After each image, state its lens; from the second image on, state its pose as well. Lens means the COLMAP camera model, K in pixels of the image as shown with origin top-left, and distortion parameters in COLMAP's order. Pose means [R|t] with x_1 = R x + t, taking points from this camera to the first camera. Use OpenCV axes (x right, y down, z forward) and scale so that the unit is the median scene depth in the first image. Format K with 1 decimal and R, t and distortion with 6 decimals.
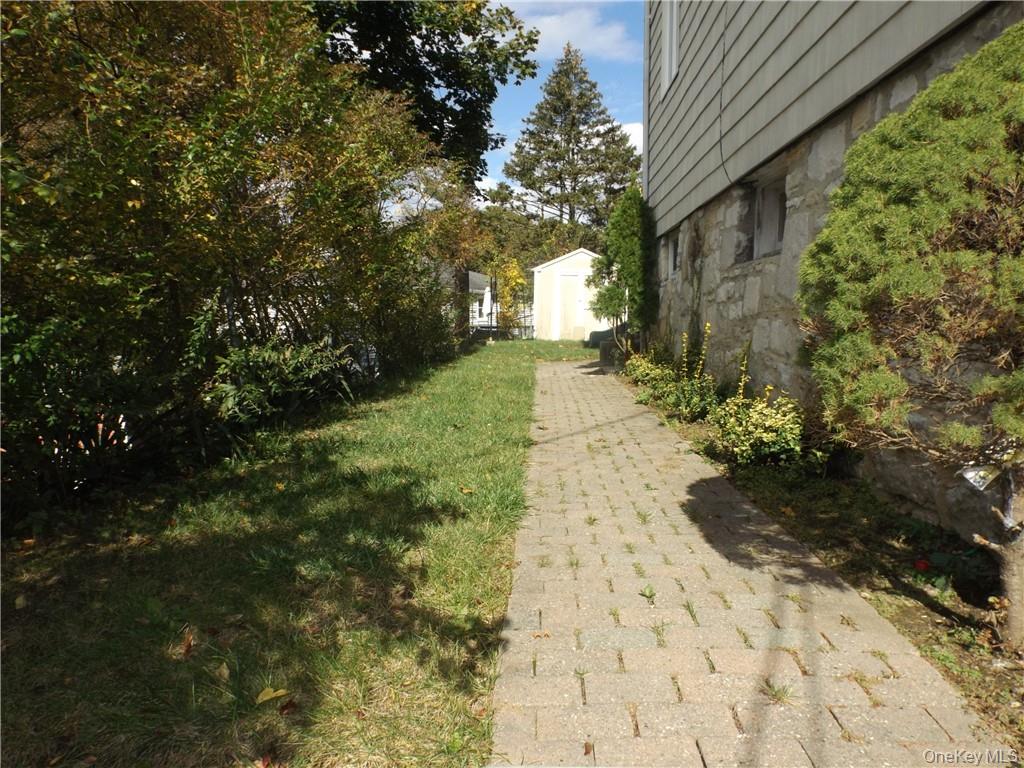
lens RADIAL K [[720.9, 0, 516.6], [0, 720.9, 383.4], [0, 0, 1]] dist [0.007701, 0.000116]
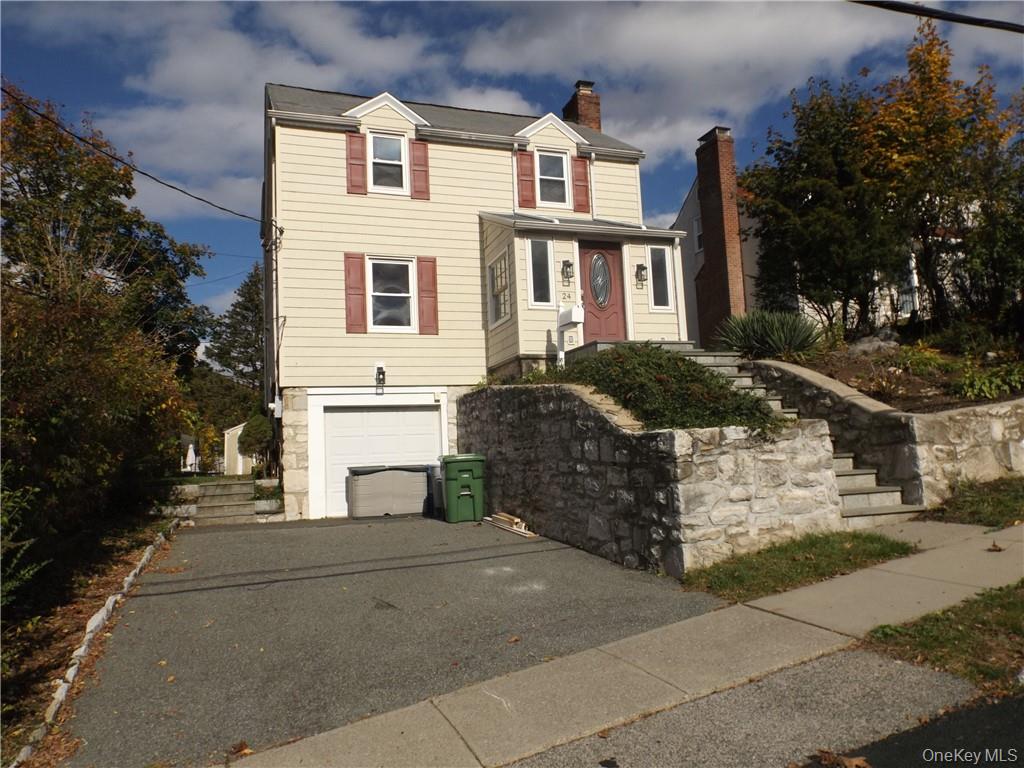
lens RADIAL K [[720.9, 0, 516.6], [0, 720.9, 383.4], [0, 0, 1]] dist [0.007701, 0.000116]
pose [[0.924512, -0.004377, 0.381127, 0.008766], [0.084727, 0.977276, -0.194302, 0.067717], [-0.371616, 0.211926, 0.903875, -0.467675]]
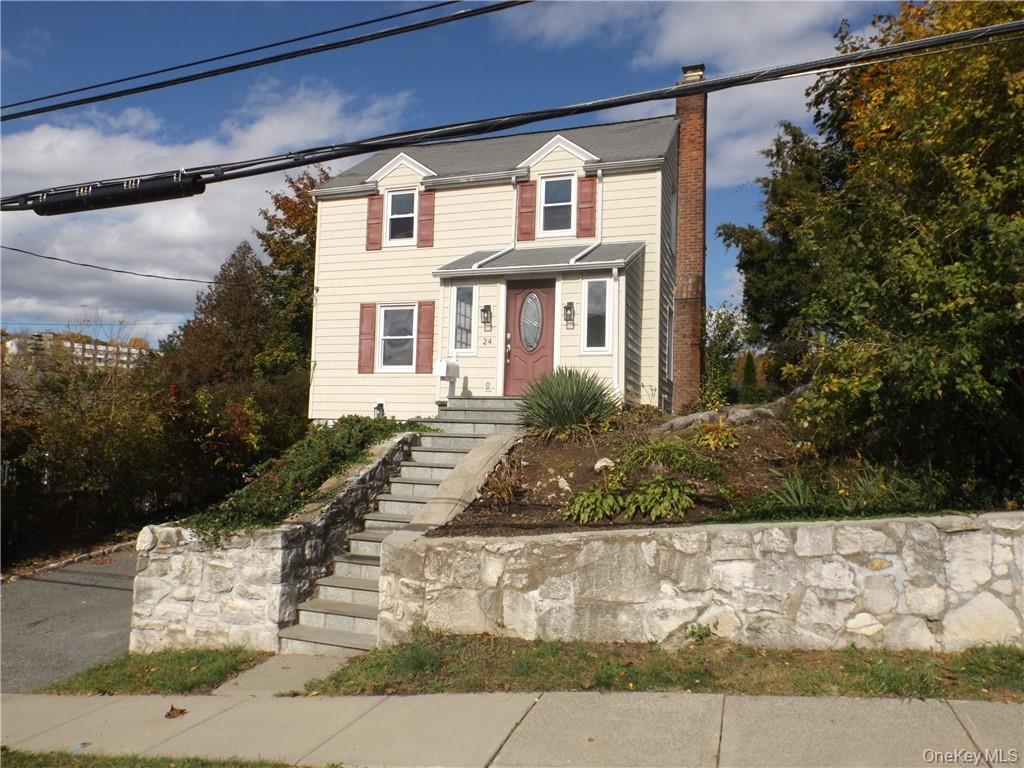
lens RADIAL K [[720.9, 0, 516.6], [0, 720.9, 383.4], [0, 0, 1]] dist [0.007701, 0.000116]
pose [[0.964097, 0.002764, -0.265536, 1.323565], [-0.048414, 0.985016, -0.165526, -0.090646], [0.261100, 0.172438, 0.949785, -0.574822]]
